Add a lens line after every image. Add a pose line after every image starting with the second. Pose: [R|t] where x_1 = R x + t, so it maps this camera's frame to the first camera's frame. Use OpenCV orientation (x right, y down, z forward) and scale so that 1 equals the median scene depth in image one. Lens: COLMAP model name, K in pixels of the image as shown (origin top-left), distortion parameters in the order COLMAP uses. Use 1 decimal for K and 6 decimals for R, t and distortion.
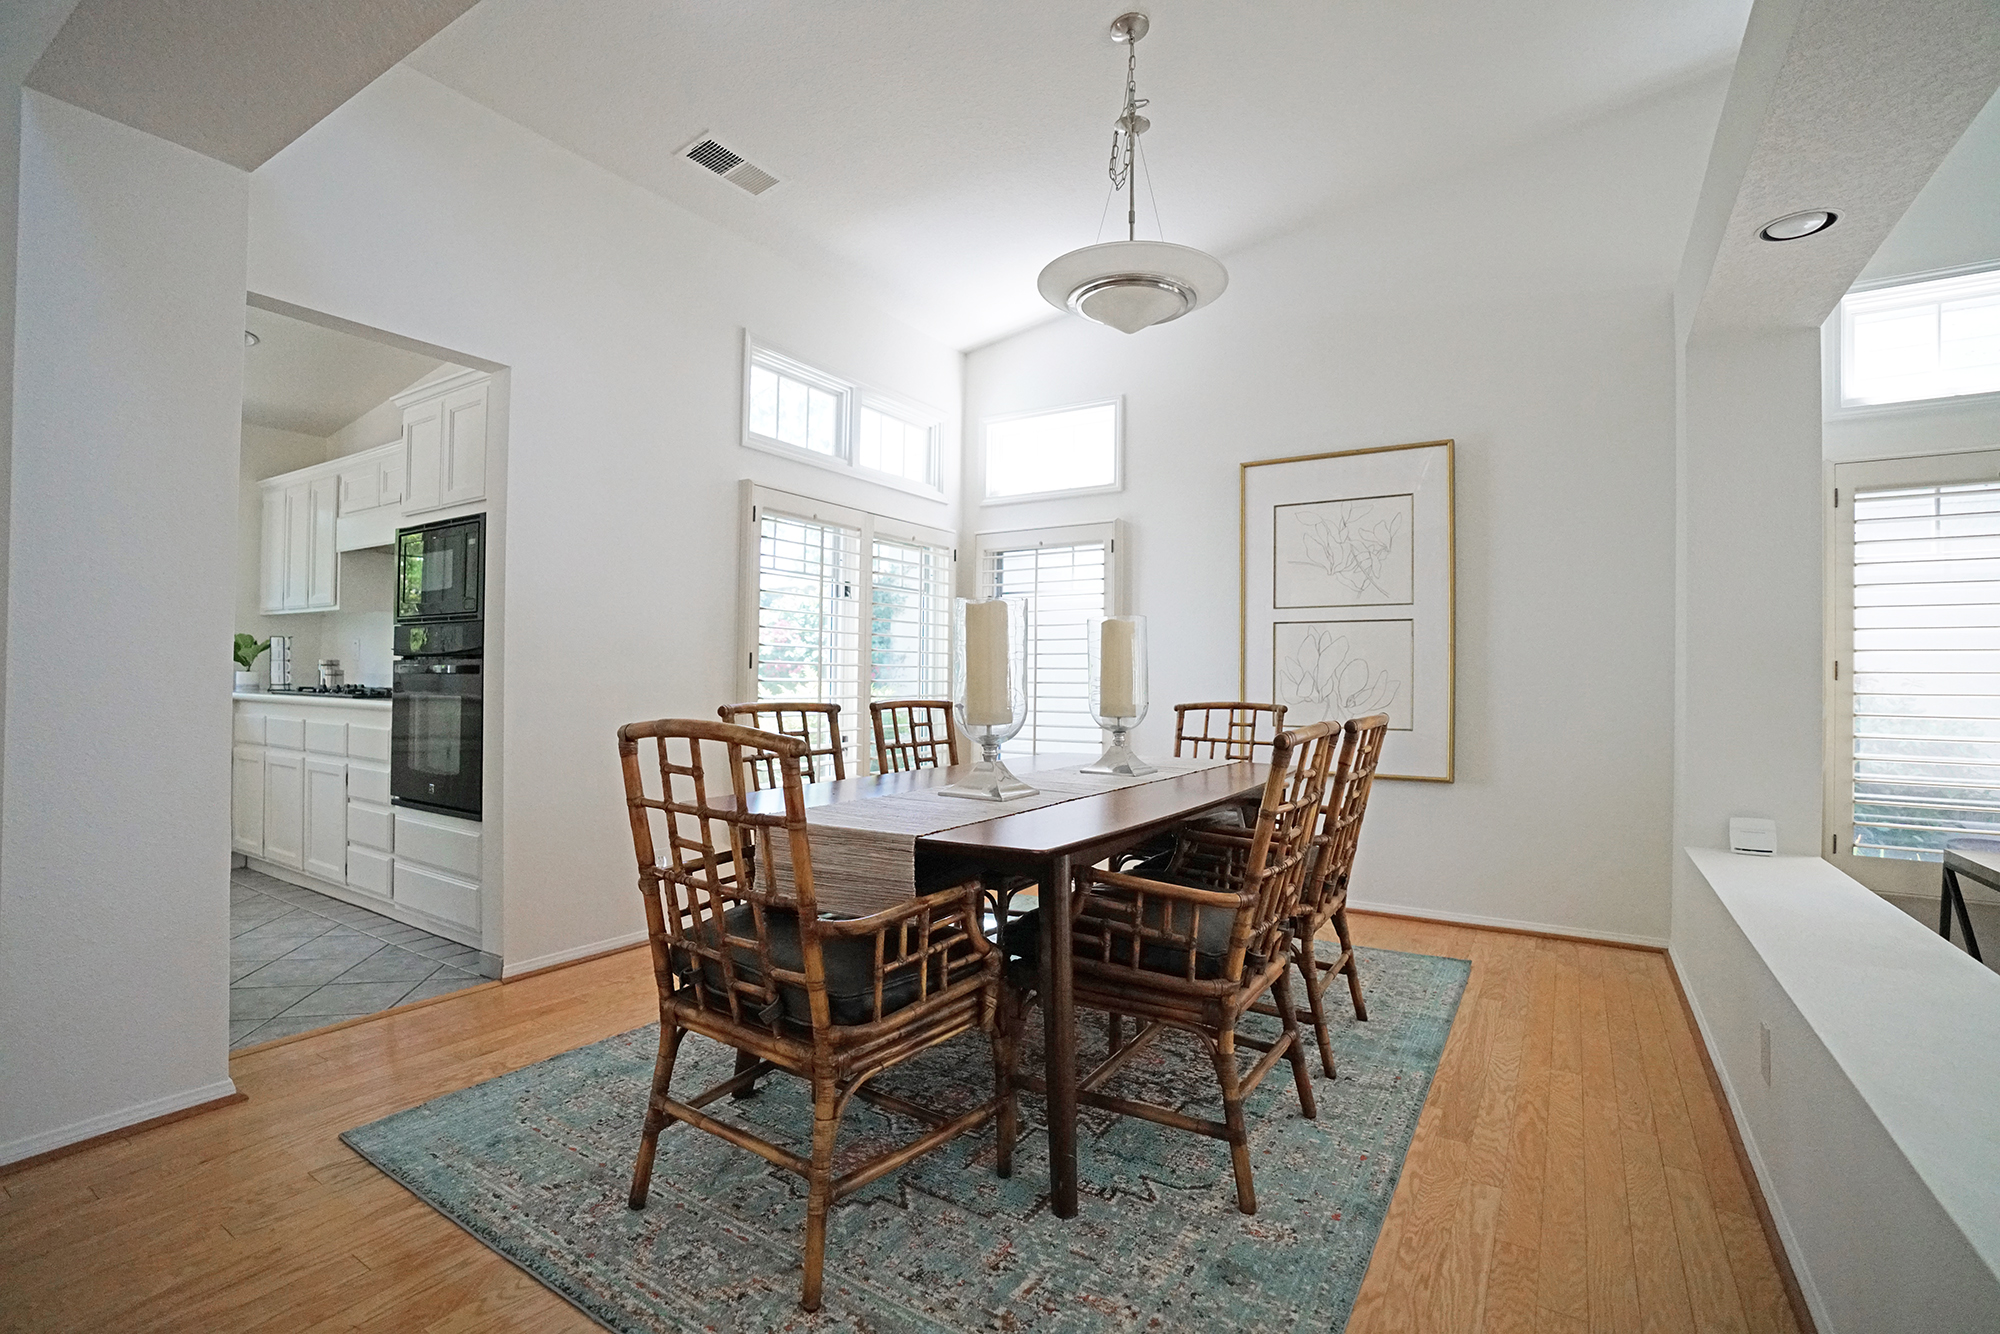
lens RADIAL K [[914.3, 0, 996.1], [0, 914.3, 672.4], [0, 0, 1]] dist [-0.074239, 0.029122]
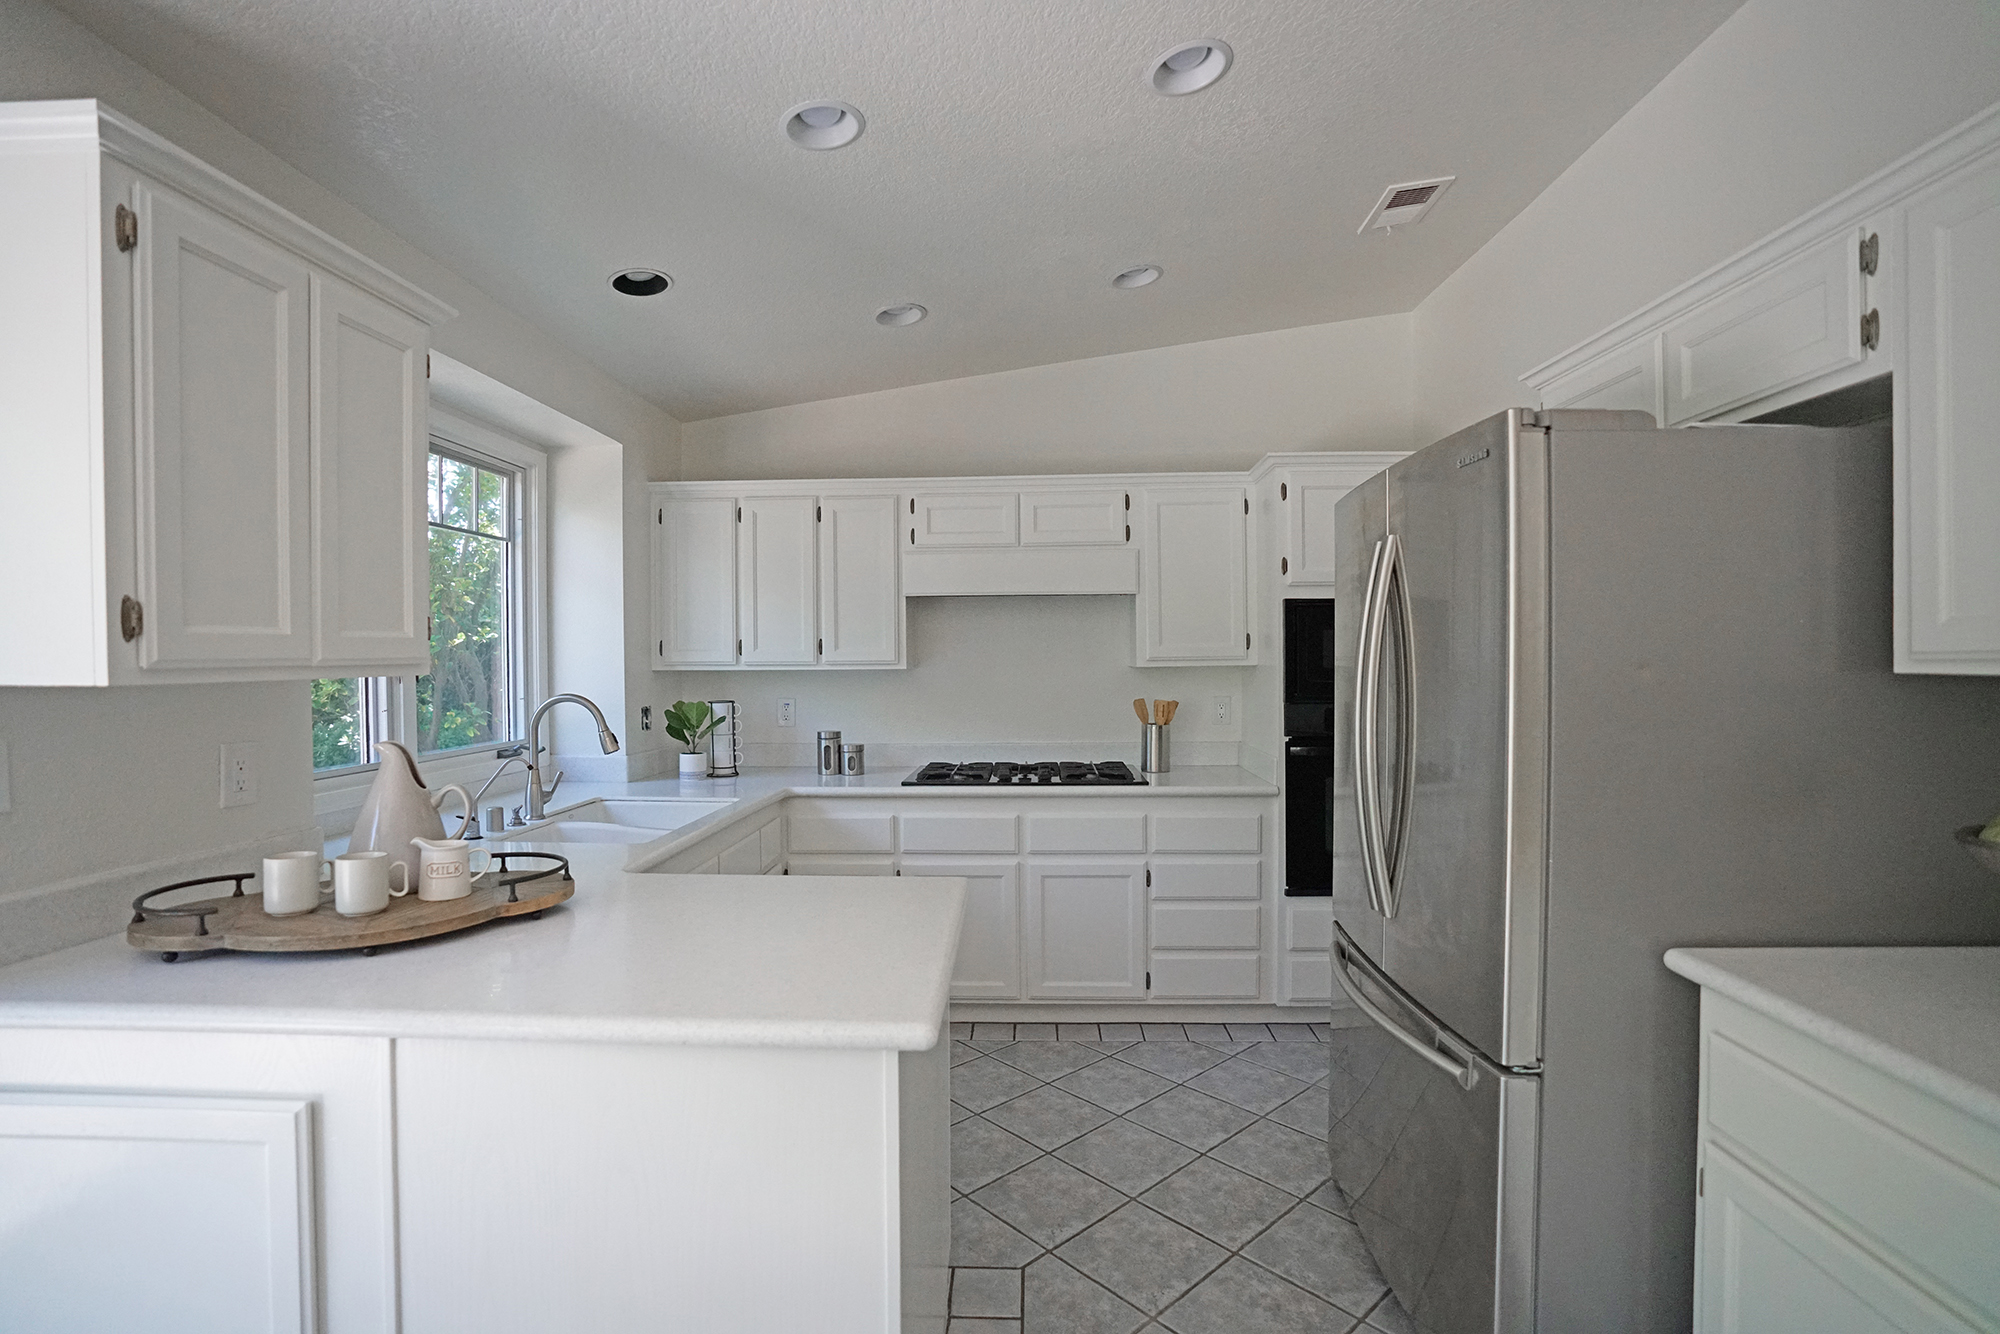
lens RADIAL K [[914.3, 0, 996.1], [0, 914.3, 672.4], [0, 0, 1]] dist [-0.074239, 0.029122]
pose [[0.857566, -0.022731, 0.513871, -1.206032], [0.013586, 0.999675, 0.021548, -0.094677], [-0.514194, -0.011498, 0.857597, 0.286278]]
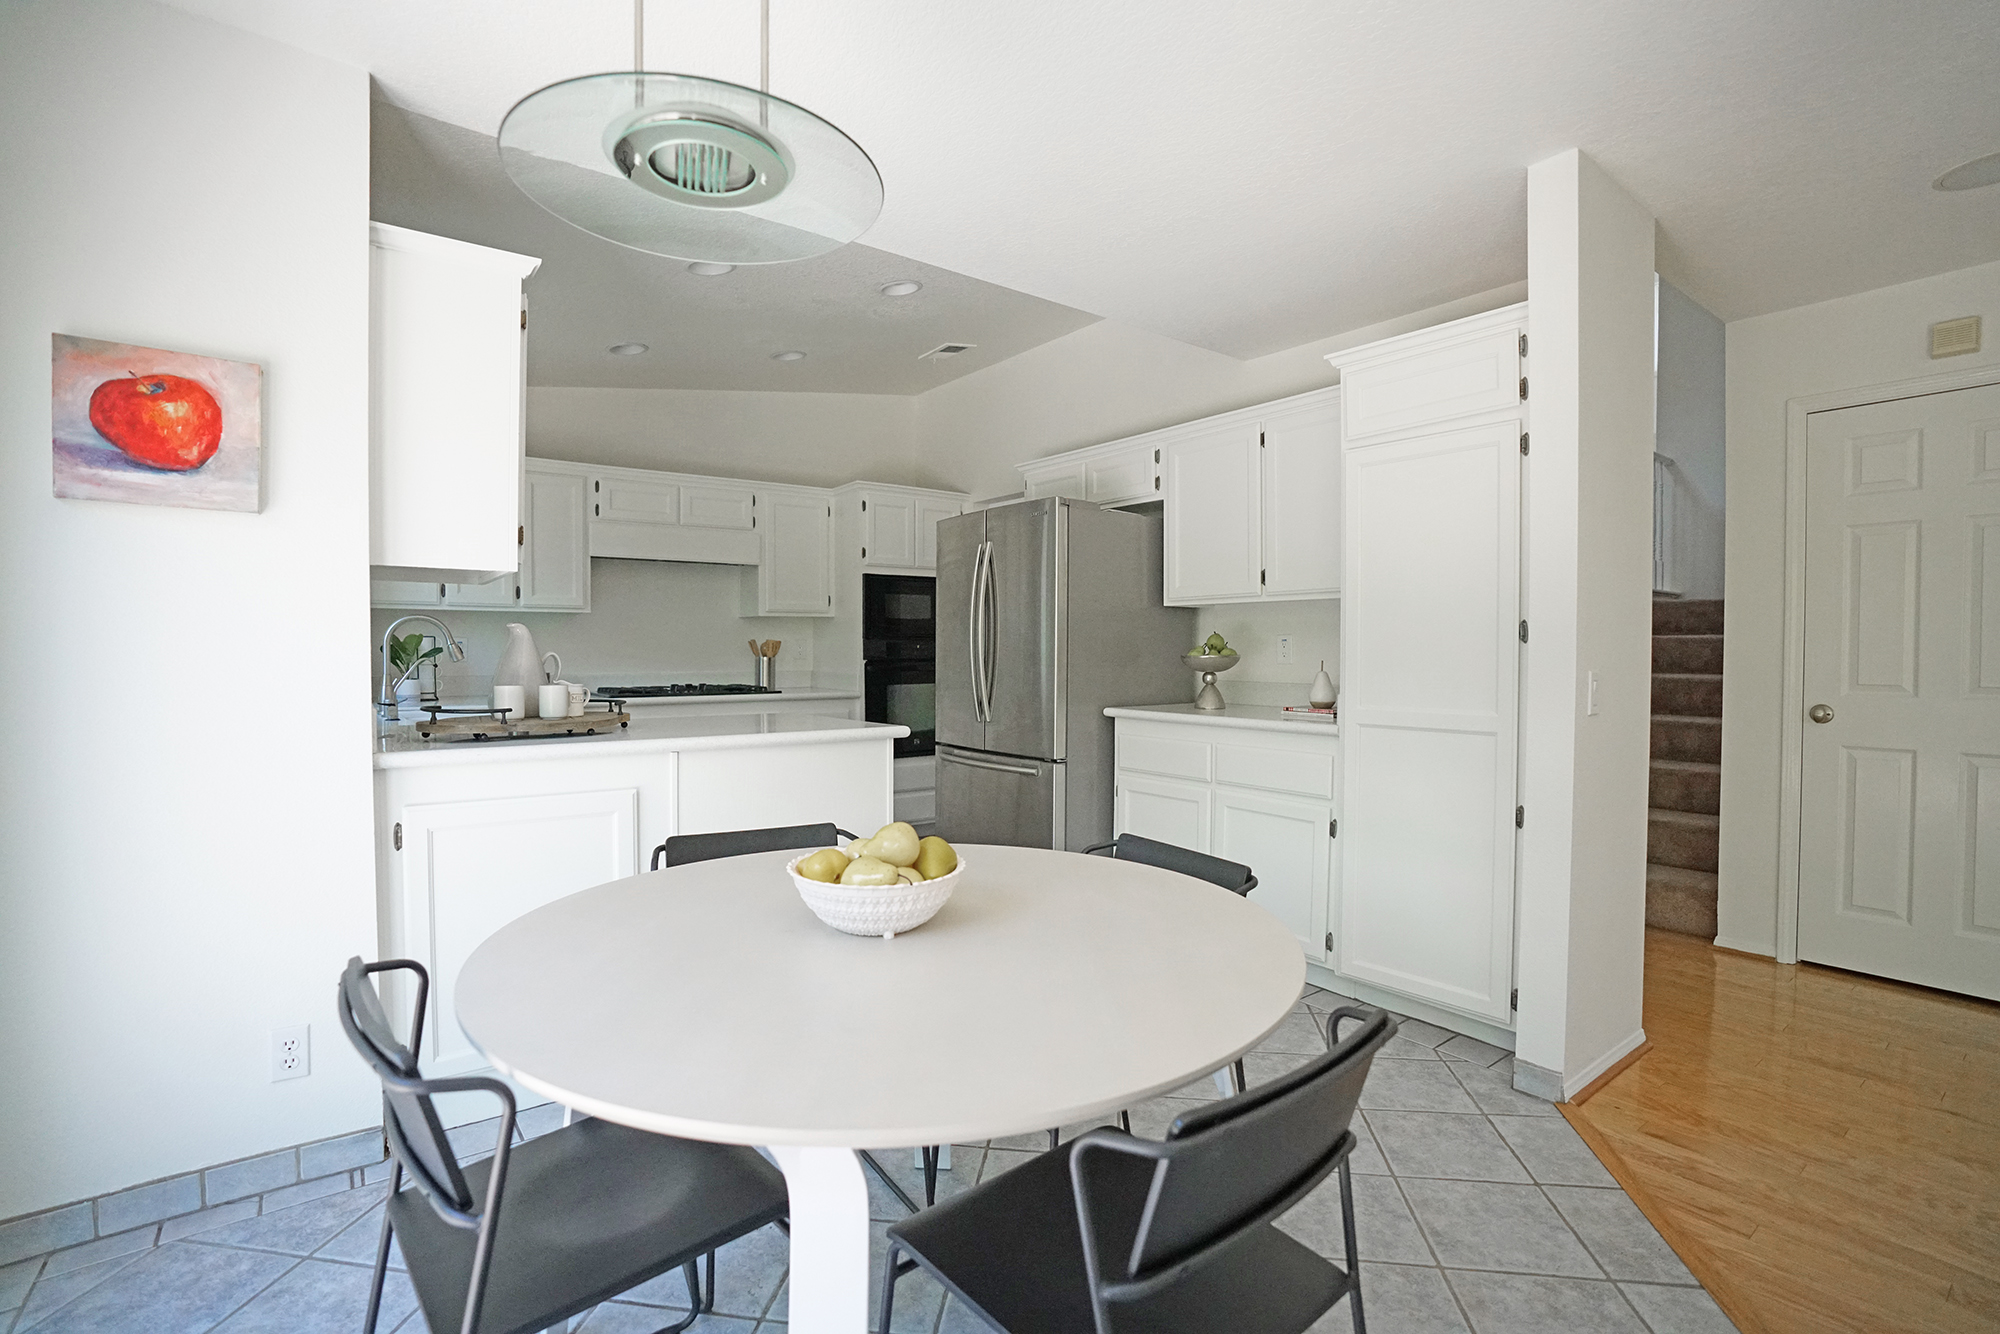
lens RADIAL K [[914.3, 0, 996.1], [0, 914.3, 672.4], [0, 0, 1]] dist [-0.074239, 0.029122]
pose [[0.340053, -0.034225, 0.939783, -1.678212], [-0.002714, 0.999298, 0.037374, -0.051950], [-0.940402, -0.015260, 0.339721, 0.235884]]
